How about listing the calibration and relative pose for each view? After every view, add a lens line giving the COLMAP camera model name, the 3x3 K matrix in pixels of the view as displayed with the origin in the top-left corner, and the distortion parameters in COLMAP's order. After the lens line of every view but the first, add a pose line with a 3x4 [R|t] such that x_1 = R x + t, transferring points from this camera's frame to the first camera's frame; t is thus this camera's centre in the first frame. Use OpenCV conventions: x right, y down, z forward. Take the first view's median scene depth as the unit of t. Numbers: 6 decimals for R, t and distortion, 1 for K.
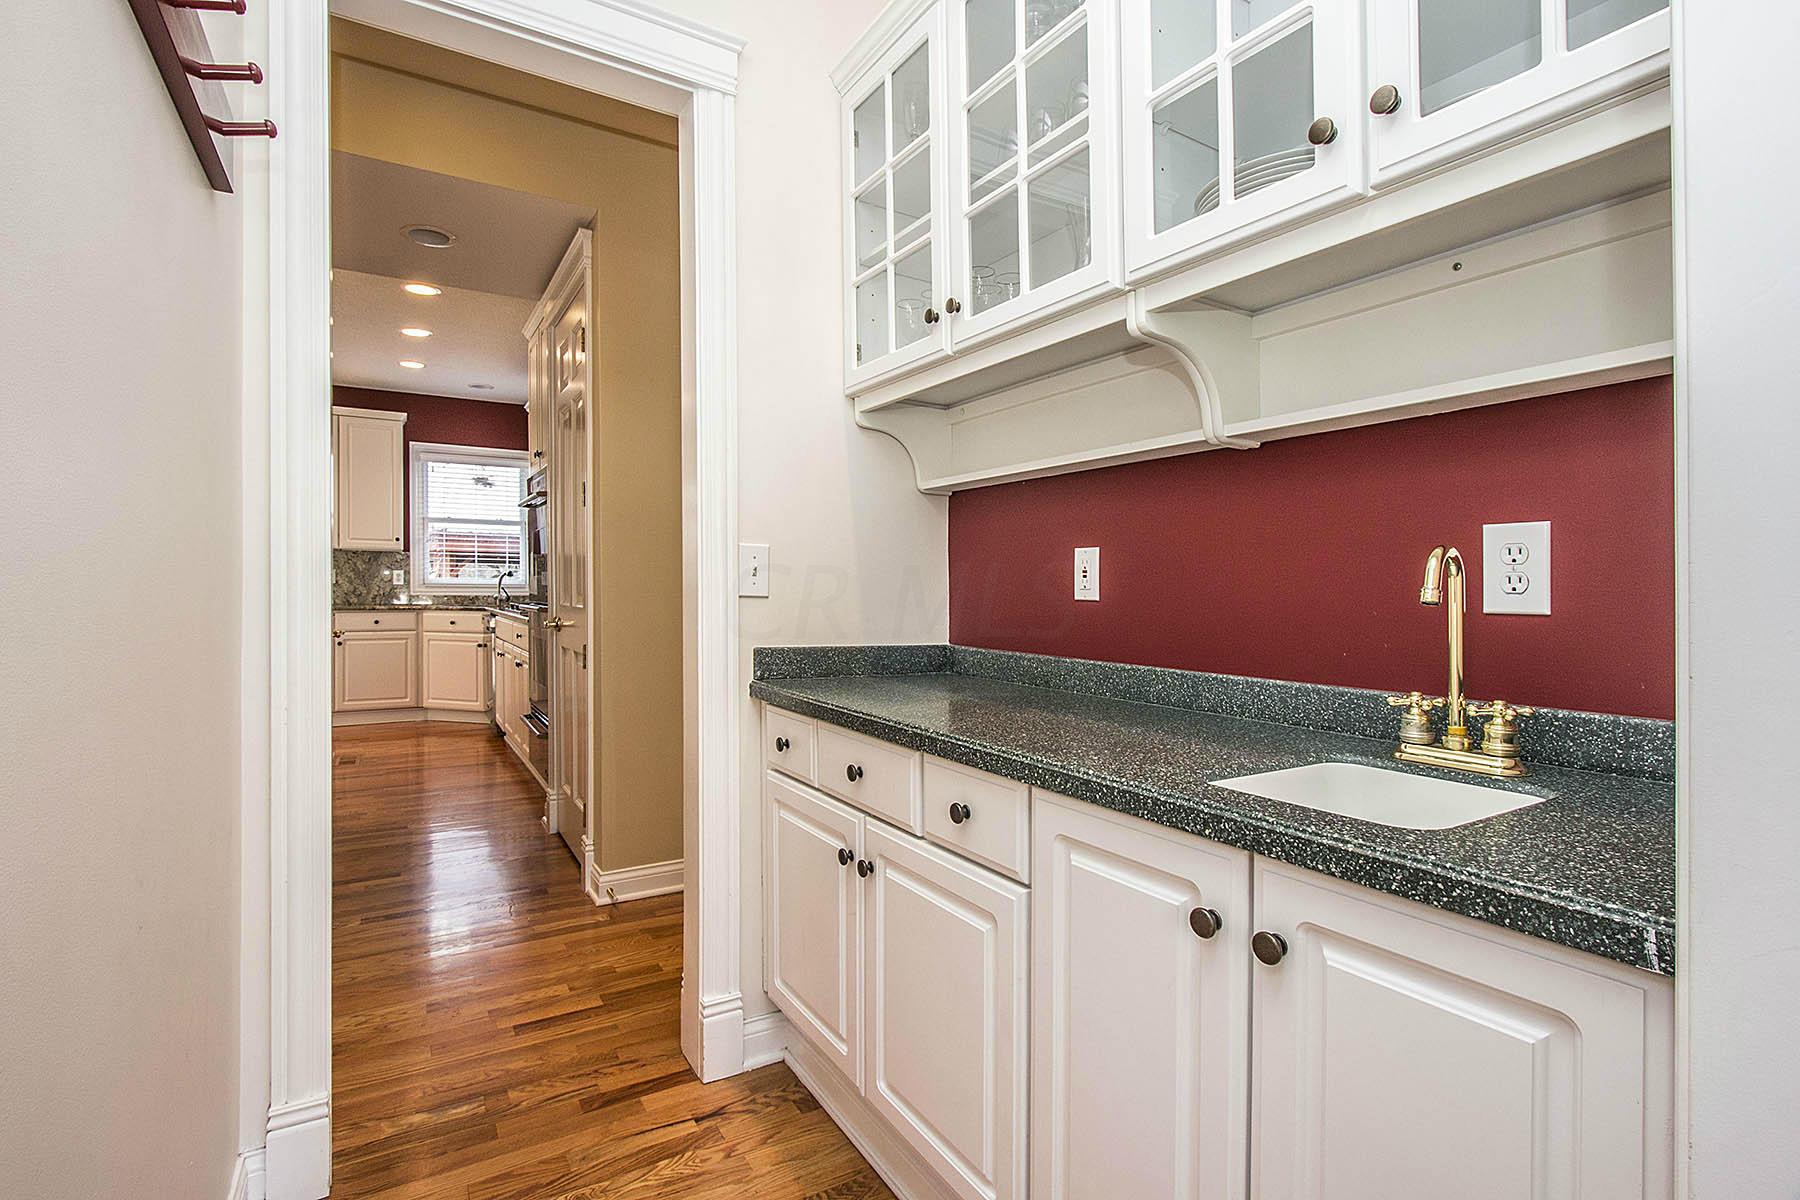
lens RADIAL K [[840.3, 0, 887.5], [0, 840.3, 607.7], [0, 0, 1]] dist [-0.005353, -0.000754]
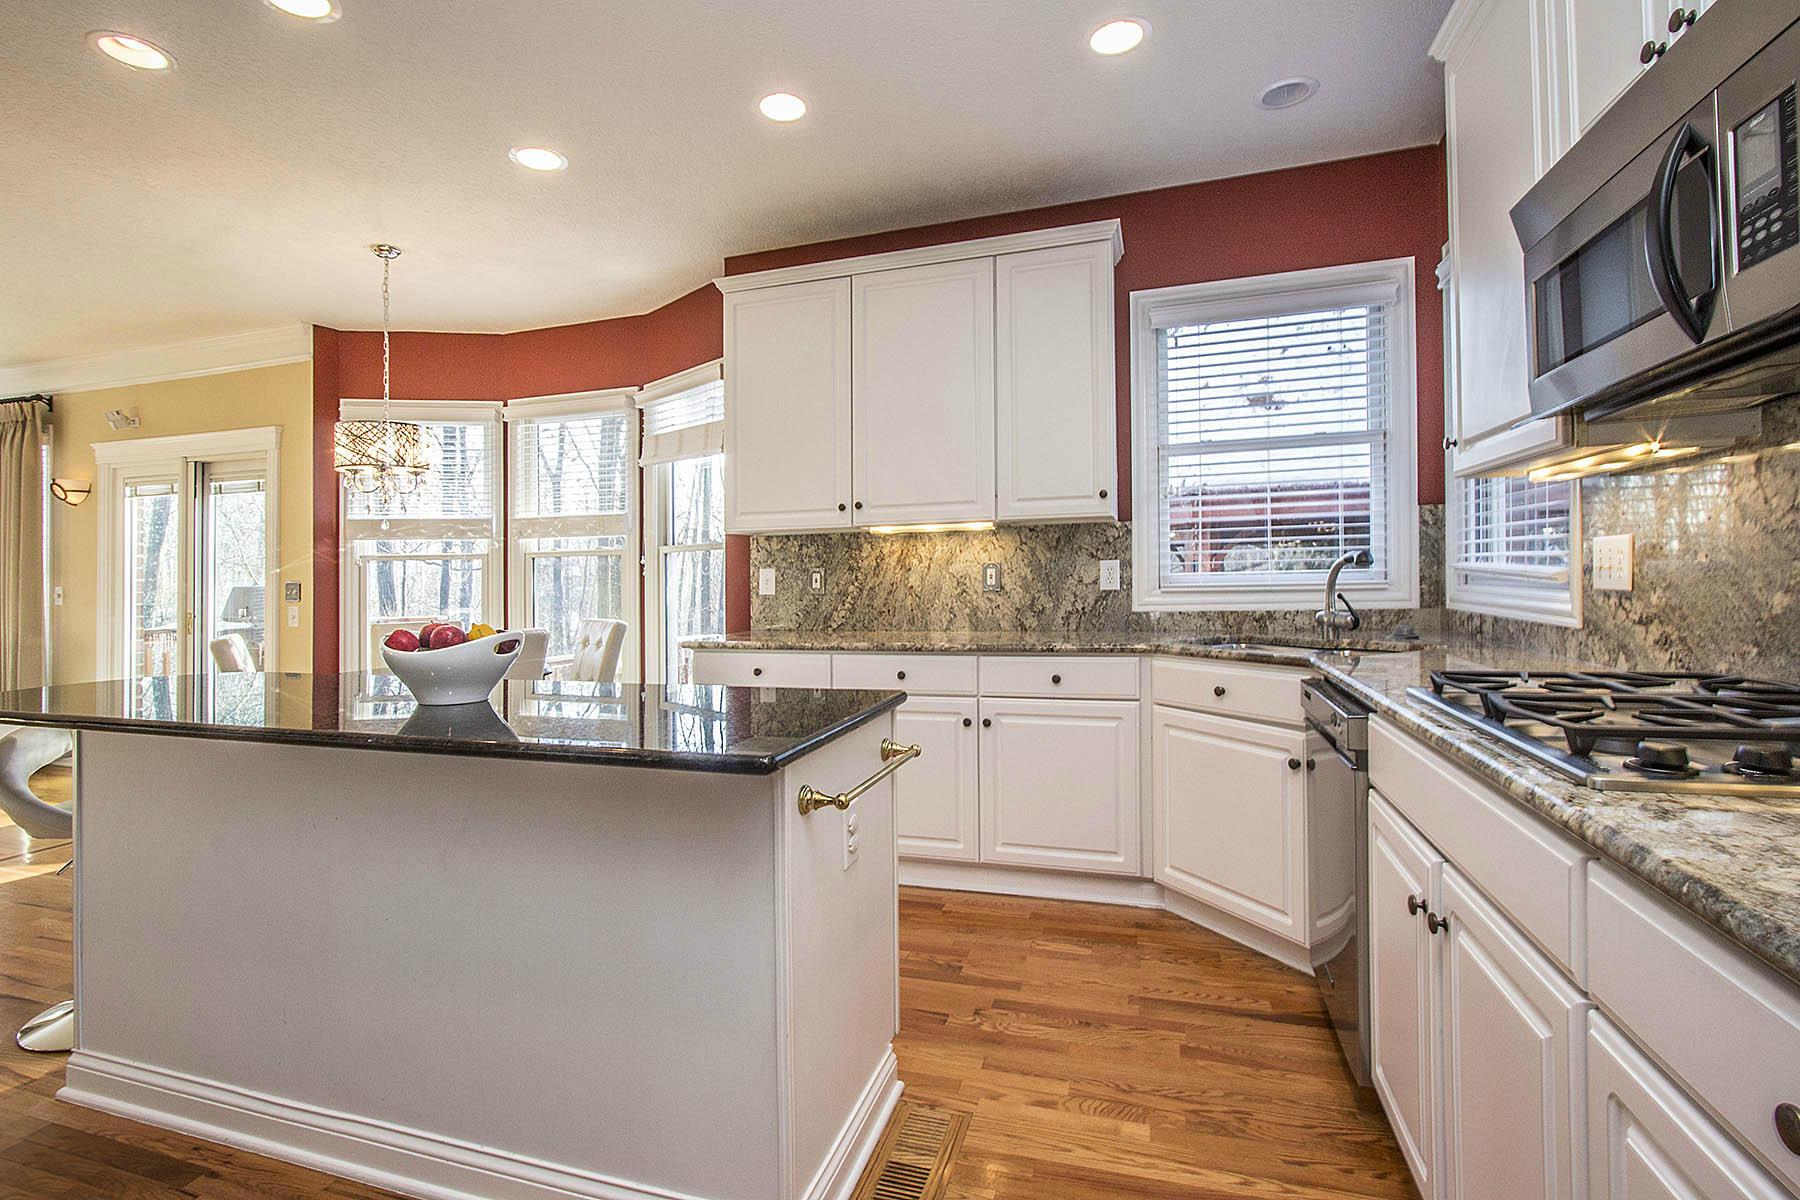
lens RADIAL K [[840.3, 0, 887.8], [0, 840.3, 591.8], [0, 0, 1]] dist [-0.005353, -0.000754]
pose [[0.660235, -0.007652, -0.751020, -0.306890], [0.005213, 0.999971, -0.005606, -0.024687], [0.751041, -0.000214, 0.660255, 0.588029]]
